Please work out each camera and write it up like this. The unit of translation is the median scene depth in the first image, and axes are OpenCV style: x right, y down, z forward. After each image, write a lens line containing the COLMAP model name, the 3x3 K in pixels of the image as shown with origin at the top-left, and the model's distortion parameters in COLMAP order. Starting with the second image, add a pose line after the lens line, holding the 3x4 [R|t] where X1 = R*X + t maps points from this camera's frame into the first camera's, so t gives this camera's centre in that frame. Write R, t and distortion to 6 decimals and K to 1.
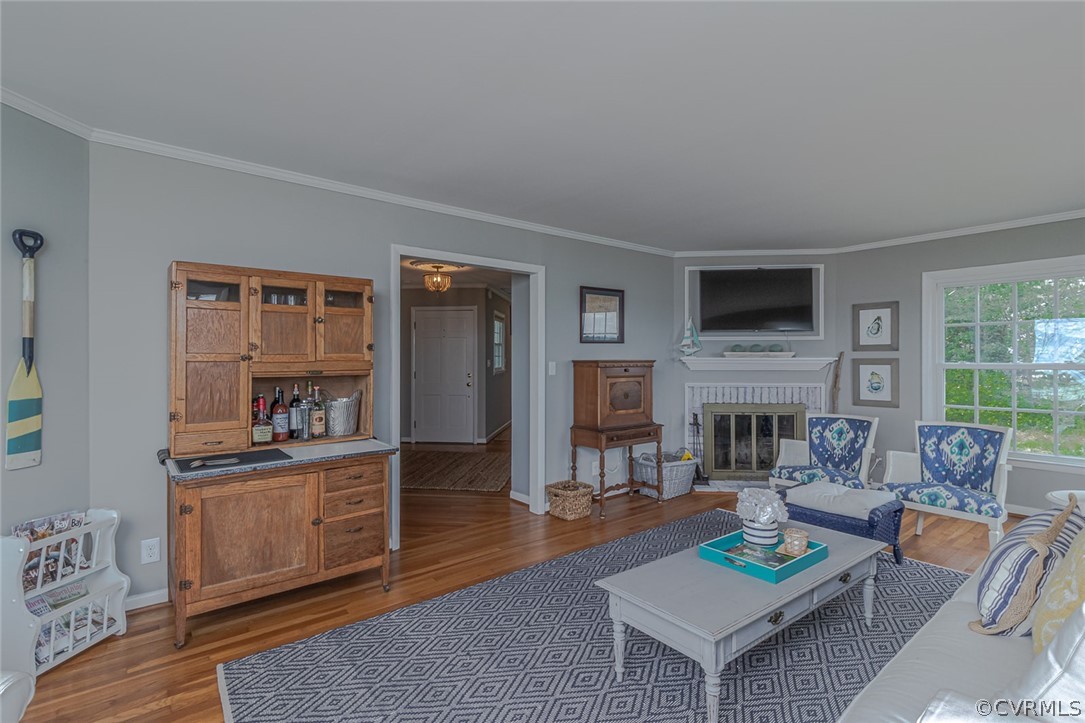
lens RADIAL K [[506.1, 0, 545.6], [0, 506.1, 358.7], [0, 0, 1]] dist [0.001924, 0.000873]
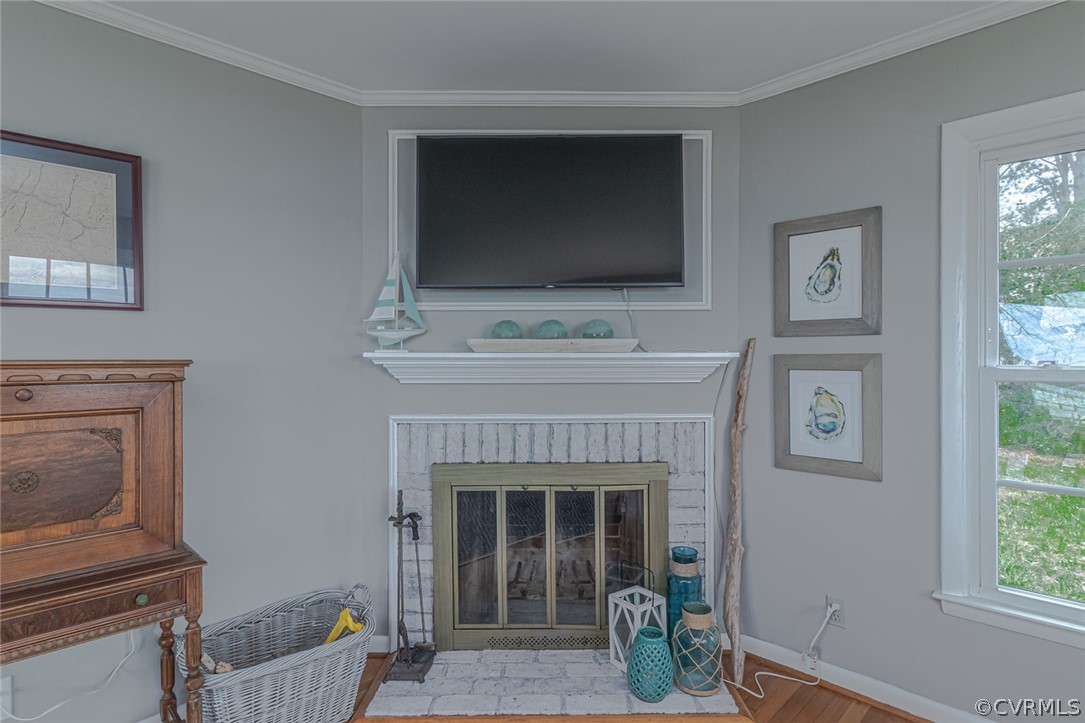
lens RADIAL K [[571.2, 0, 541.9], [0, 571.2, 355.8], [0, 0, 1]] dist [-0.002108, -0.000407]
pose [[0.994739, -0.001374, 0.102434, 0.364760], [0.000976, 0.999992, 0.003932, -0.001360], [-0.102439, -0.003811, 0.994732, 0.548004]]
